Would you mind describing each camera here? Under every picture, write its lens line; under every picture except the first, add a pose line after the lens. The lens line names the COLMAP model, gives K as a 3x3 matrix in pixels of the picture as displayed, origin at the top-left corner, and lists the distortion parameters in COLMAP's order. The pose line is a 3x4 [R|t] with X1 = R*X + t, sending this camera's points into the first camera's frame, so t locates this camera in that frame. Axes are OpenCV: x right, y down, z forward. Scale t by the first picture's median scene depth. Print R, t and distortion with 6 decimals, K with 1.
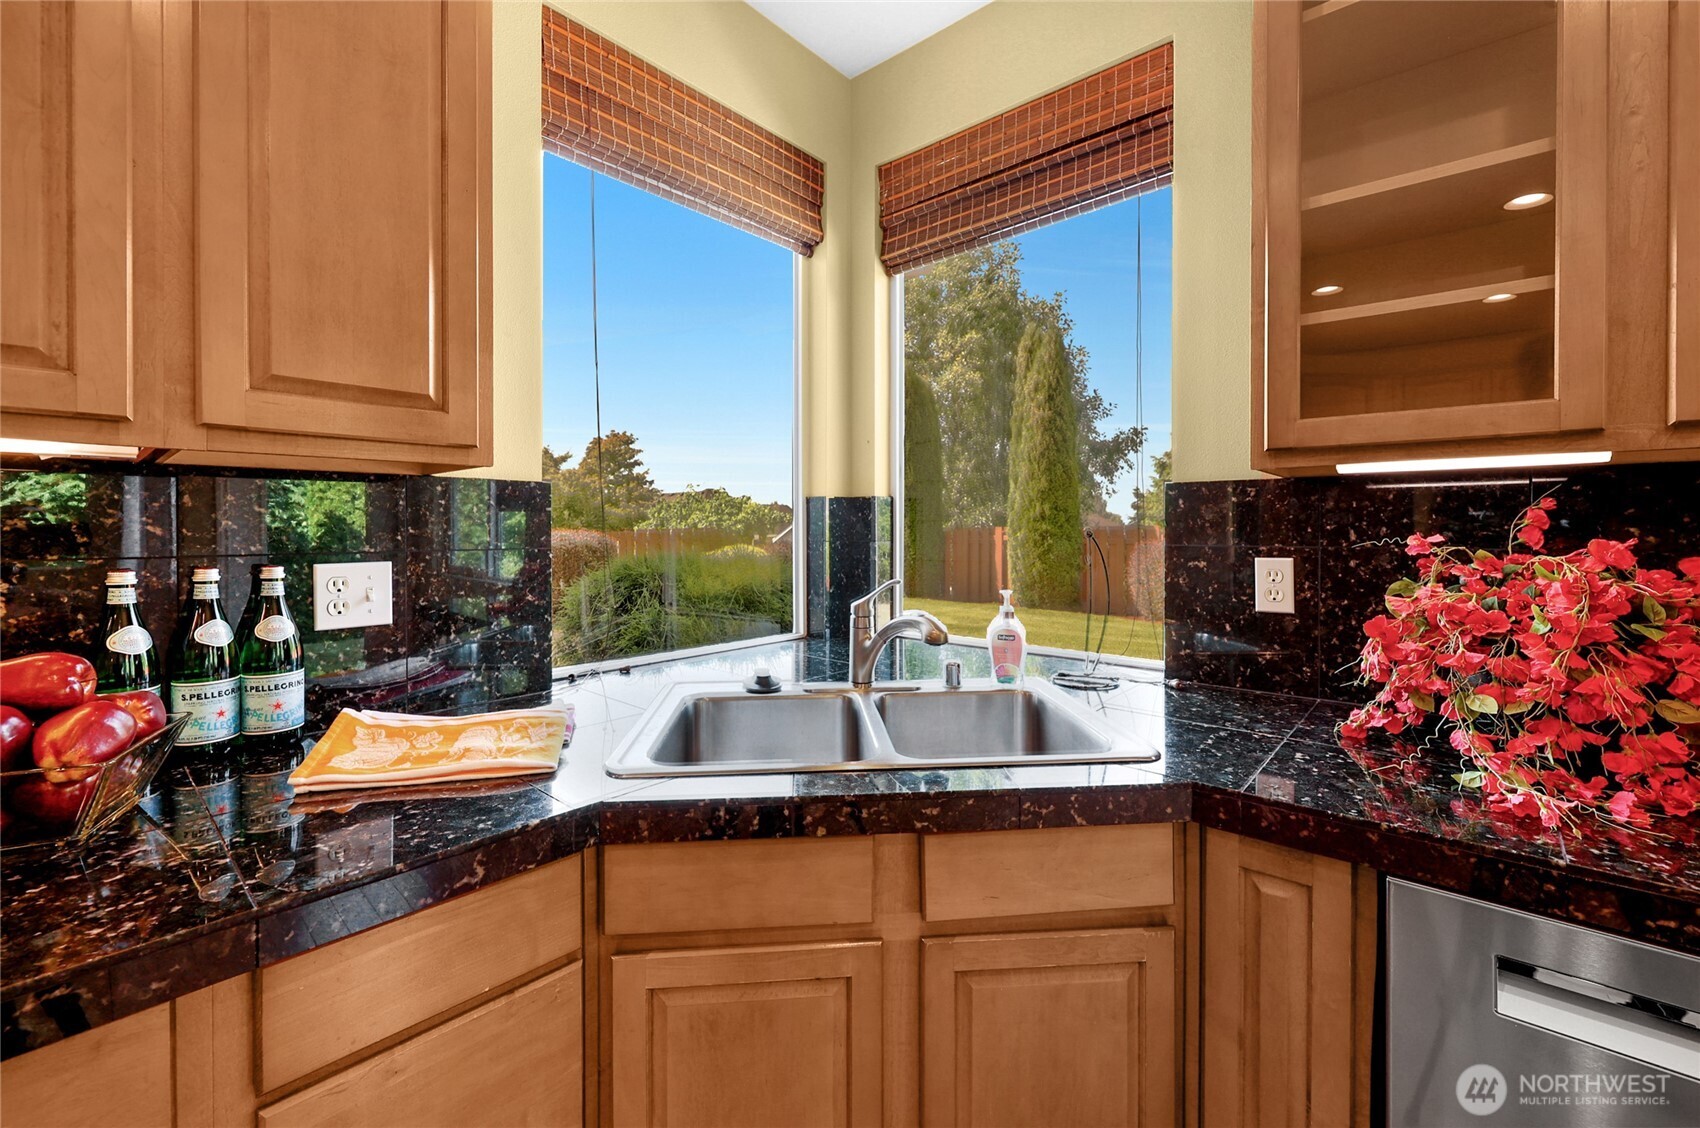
lens RADIAL K [[719.9, 0, 854.1], [0, 719.9, 535.7], [0, 0, 1]] dist [-0.000640, -0.000012]
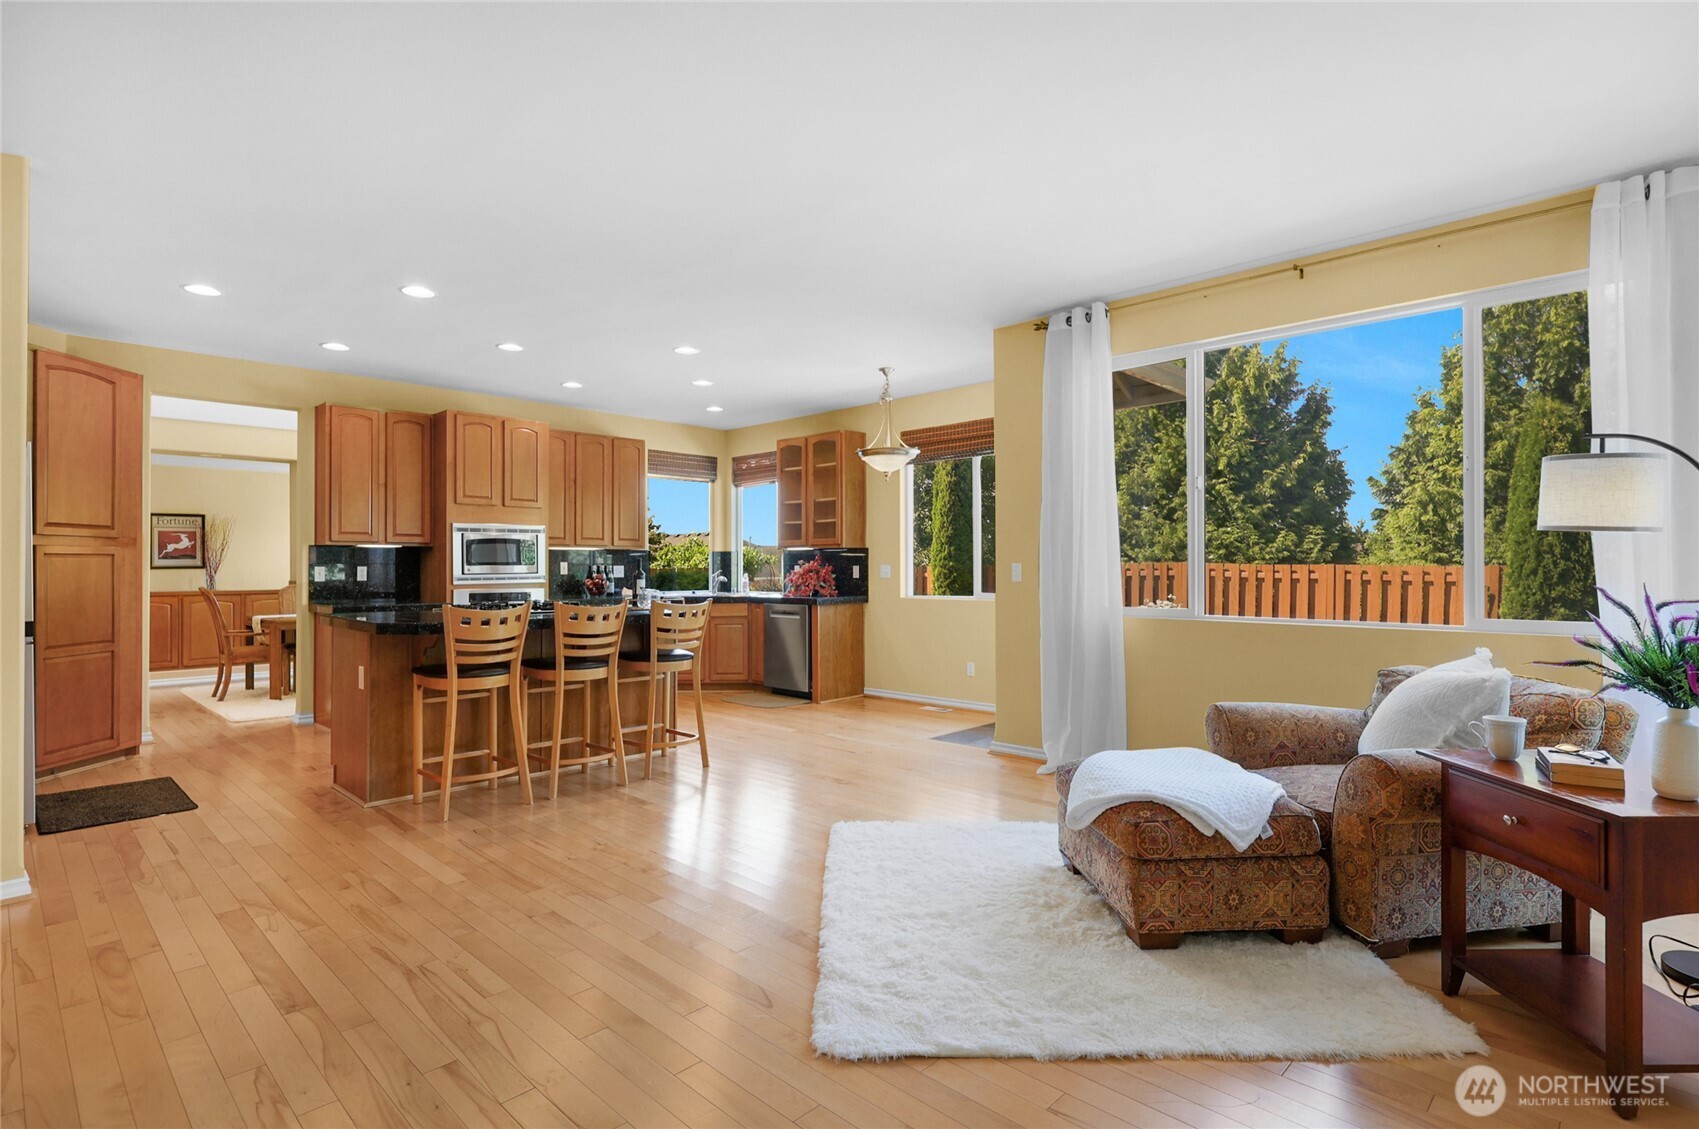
lens RADIAL K [[842.3, 0, 849.4], [0, 842.3, 567.1], [0, 0, 1]] dist [-0.000178, -0.000001]
pose [[0.998803, -0.006830, -0.048435, 0.253170], [0.006118, 0.999871, -0.014846, 0.026875], [0.048531, 0.014532, 0.998716, -0.971143]]
